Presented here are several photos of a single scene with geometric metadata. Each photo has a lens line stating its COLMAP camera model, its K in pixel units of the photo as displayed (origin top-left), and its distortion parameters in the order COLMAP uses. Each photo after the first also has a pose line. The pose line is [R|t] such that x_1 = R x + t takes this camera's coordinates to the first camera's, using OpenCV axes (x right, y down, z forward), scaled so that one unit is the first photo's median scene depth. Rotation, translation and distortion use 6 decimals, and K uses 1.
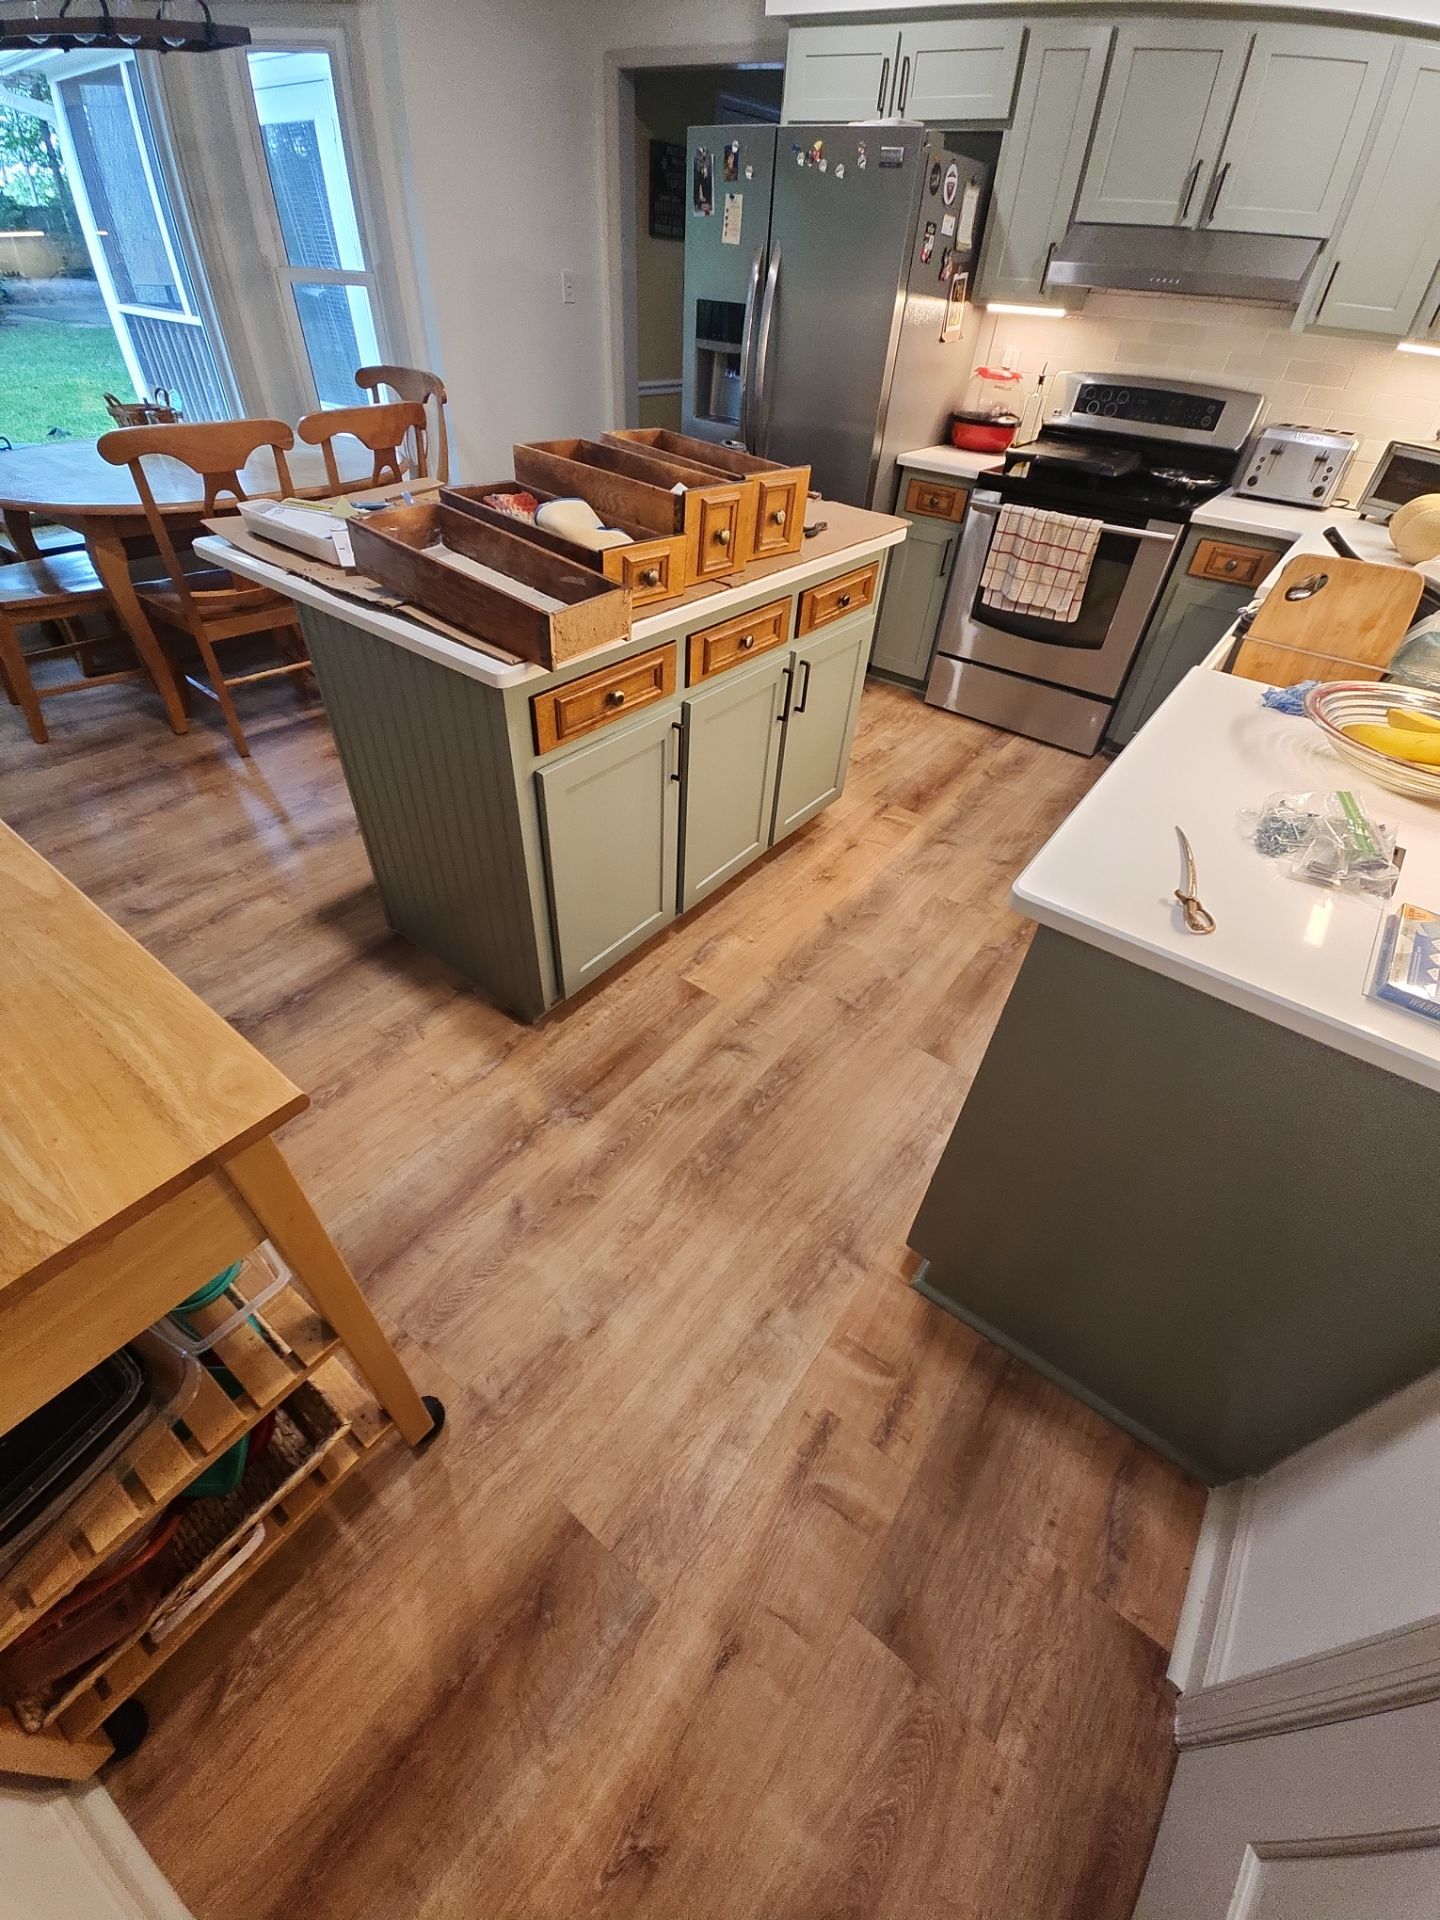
lens RADIAL K [[774.4, 0, 725.9], [0, 774.4, 962.5], [0, 0, 1]] dist [0.014610, -0.008337]
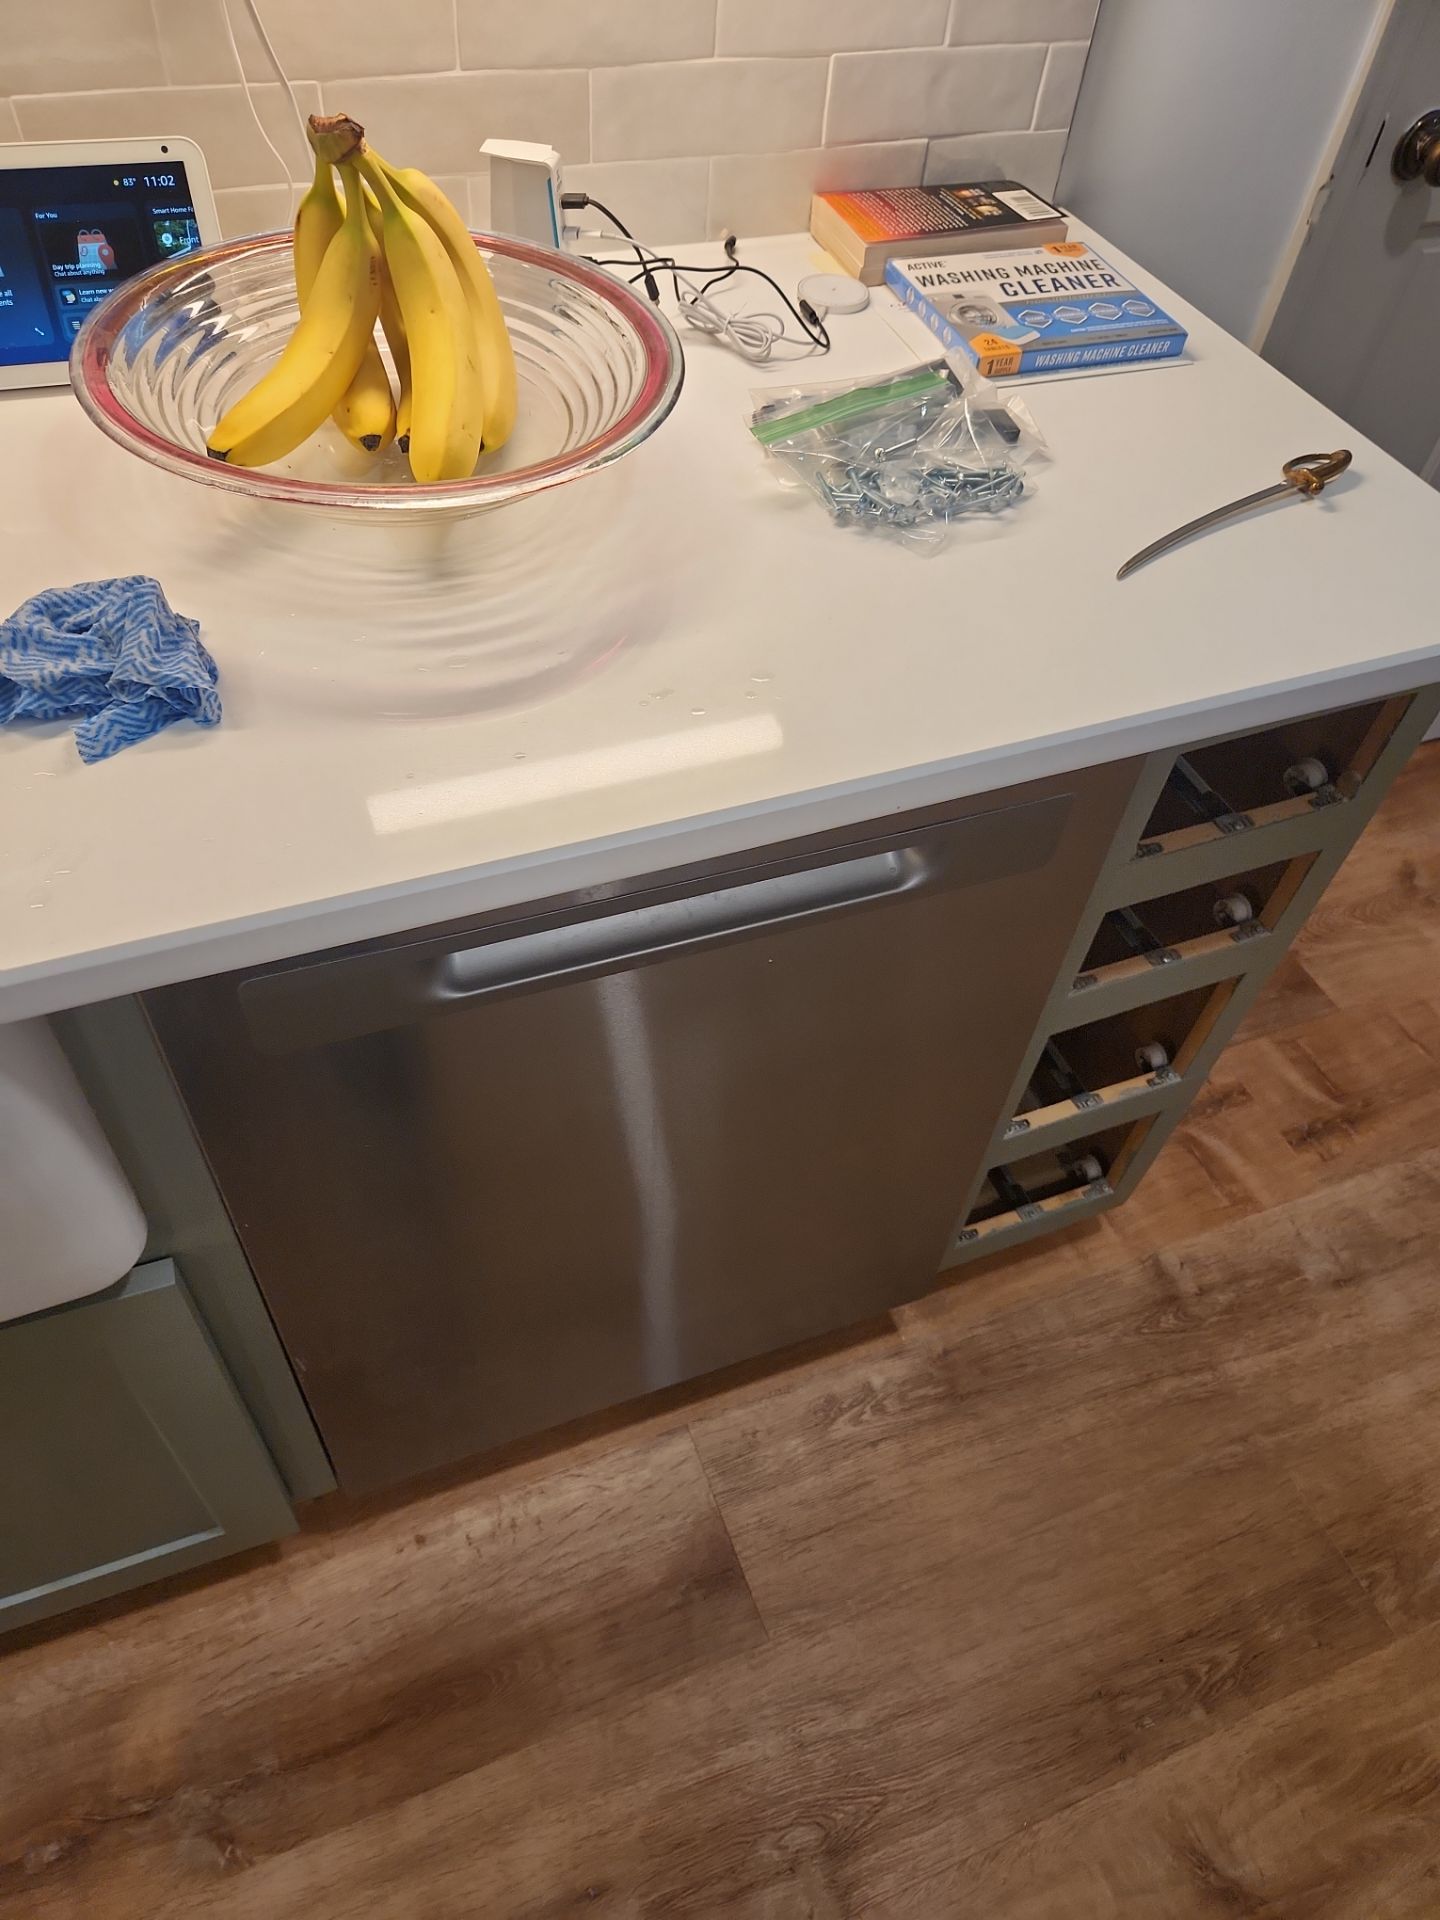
lens RADIAL K [[1273.3, 0, 707.2], [0, 1273.3, 962.5], [0, 0, 1]] dist [0.073231, -0.063654]
pose [[-0.838785, -0.480366, 0.256296, 0.199079], [0.271452, 0.039092, 0.961658, -0.416218], [-0.471967, 0.876197, 0.097607, 0.524279]]
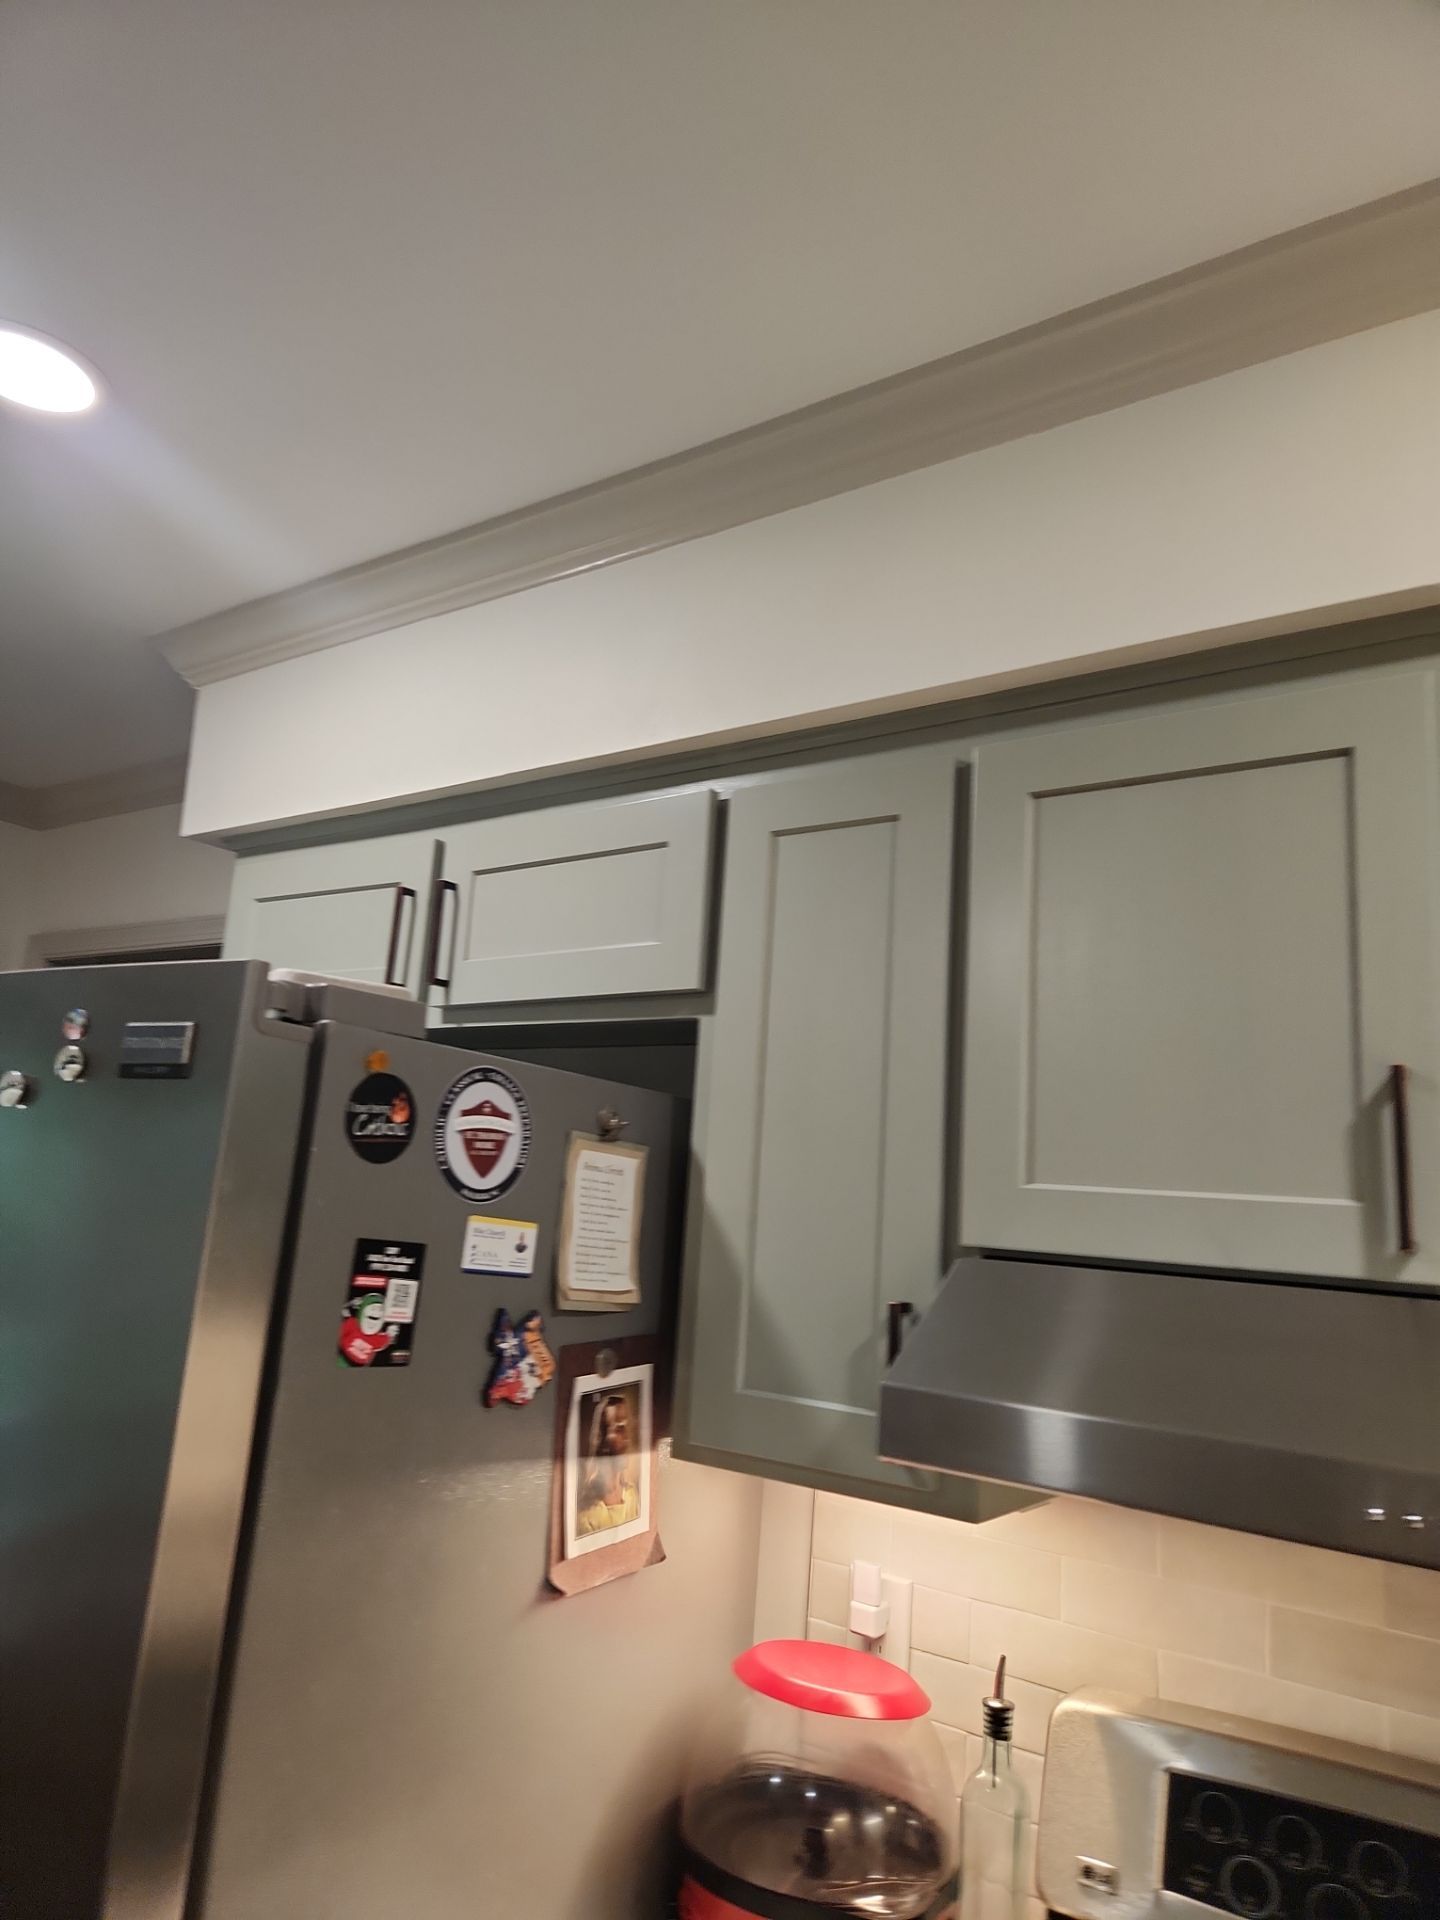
lens RADIAL K [[1273.3, 0, 707.2], [0, 1273.3, 962.5], [0, 0, 1]] dist [0.073231, -0.063654]
pose [[0.999614, 0.022109, 0.016822, 0.378959], [0.000347, 0.595553, -0.803316, -0.707441], [-0.027779, 0.803012, 0.595315, 0.715923]]
